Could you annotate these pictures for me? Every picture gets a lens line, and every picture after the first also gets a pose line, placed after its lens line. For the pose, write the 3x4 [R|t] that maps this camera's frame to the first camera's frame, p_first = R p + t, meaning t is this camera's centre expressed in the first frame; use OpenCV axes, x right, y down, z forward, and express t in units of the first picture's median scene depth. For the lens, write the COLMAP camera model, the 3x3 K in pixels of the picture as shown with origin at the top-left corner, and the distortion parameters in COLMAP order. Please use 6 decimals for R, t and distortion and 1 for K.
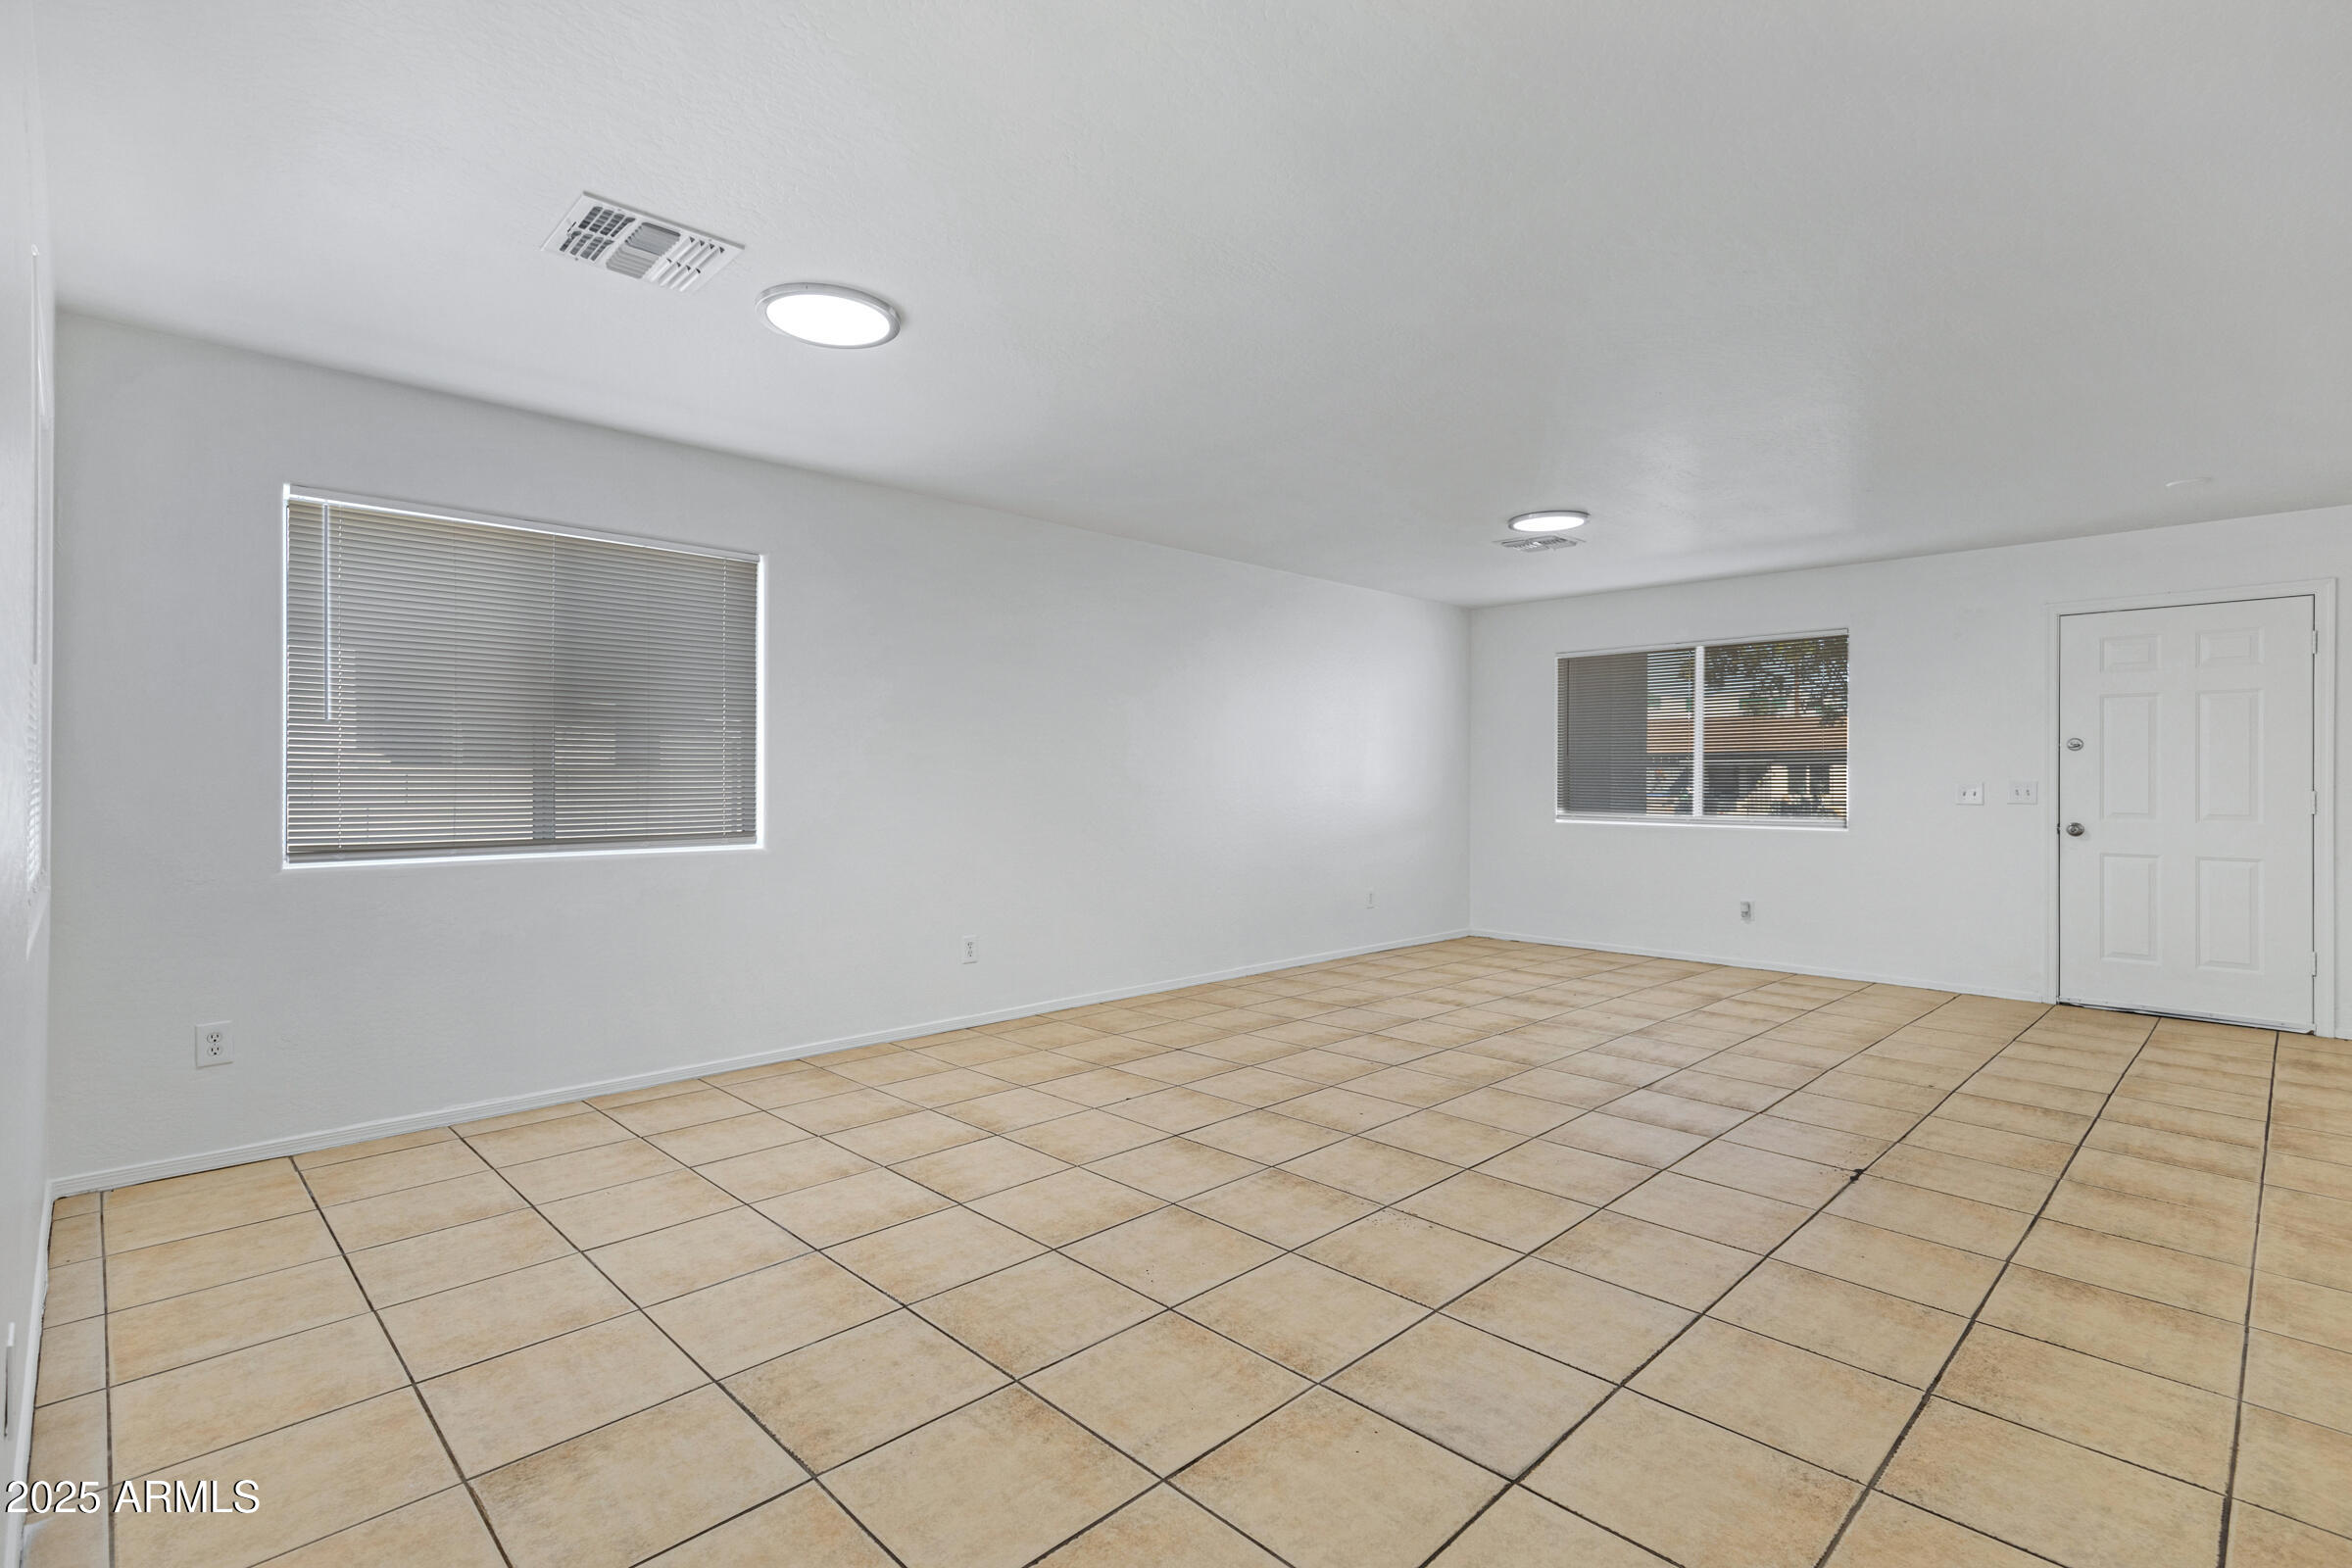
lens RADIAL K [[1108.7, 0, 1159.9], [0, 1108.7, 786.7], [0, 0, 1]] dist [0.020510, 0.000245]
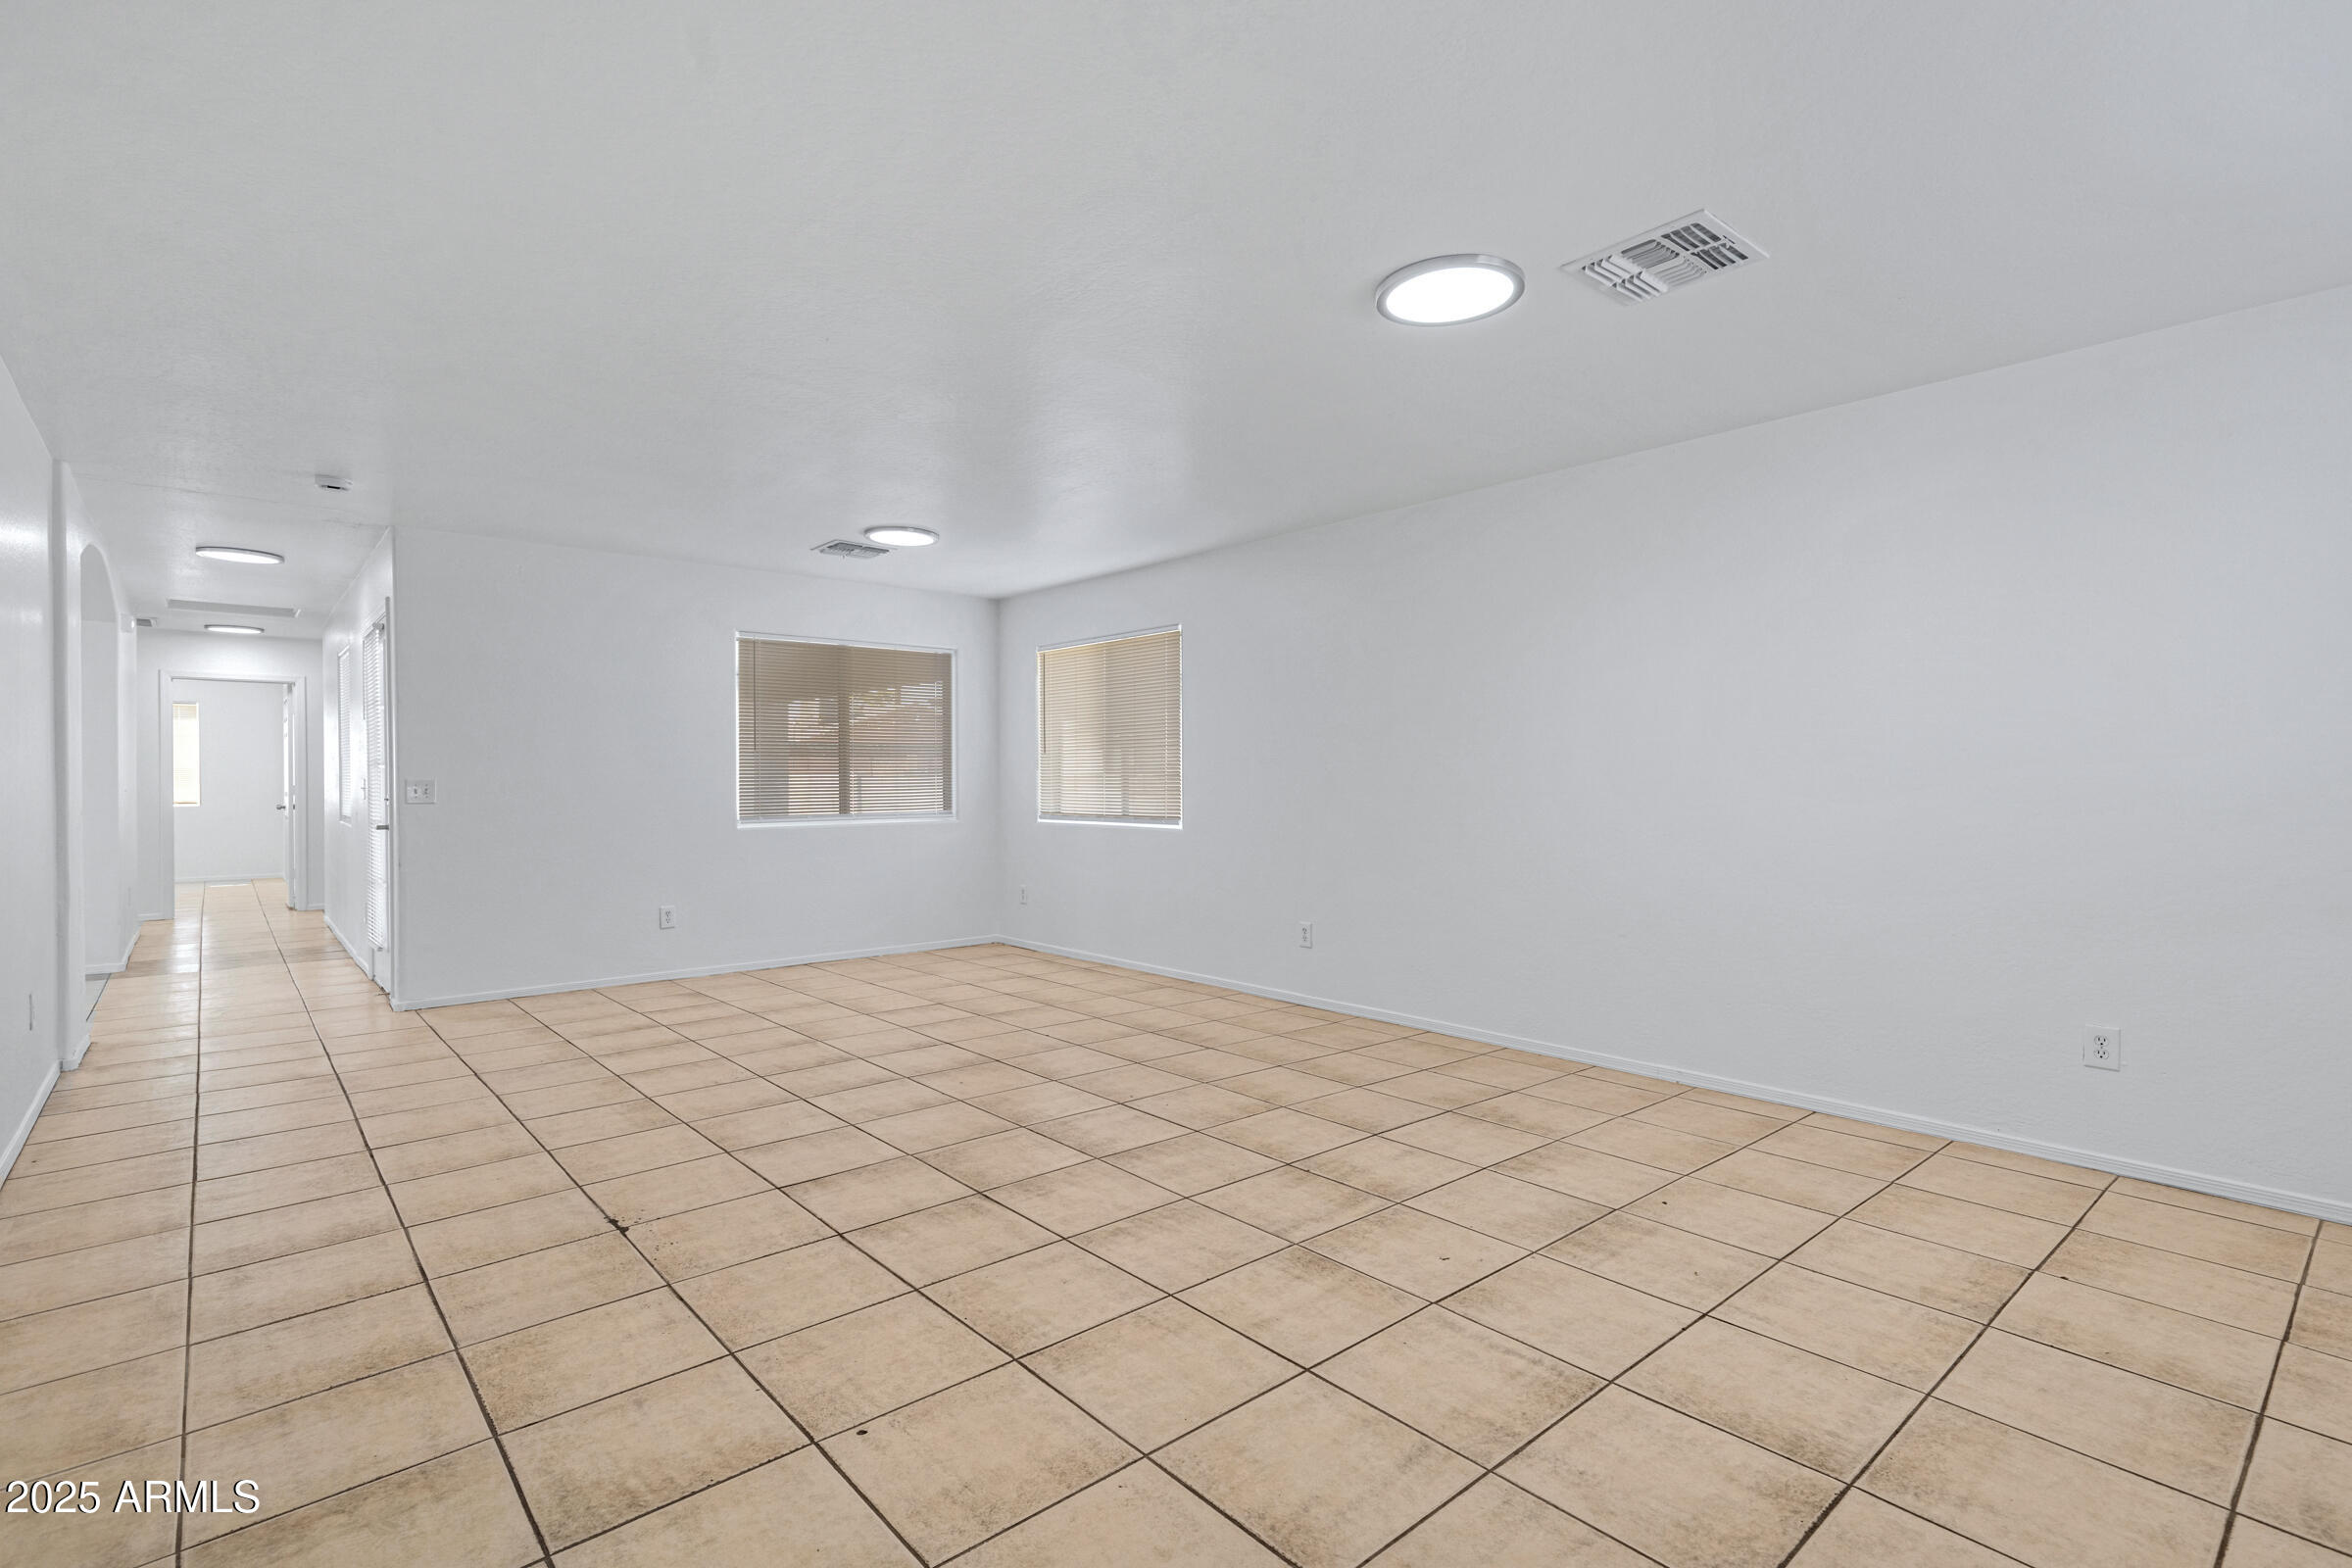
lens RADIAL K [[1108.7, 0, 1160.8], [0, 1108.7, 778.7], [0, 0, 1]] dist [0.020510, 0.000245]
pose [[-0.072603, -0.008484, -0.997325, 1.453042], [-0.005748, 0.999951, -0.008088, 0.005489], [0.997344, 0.005145, -0.072648, 1.475321]]
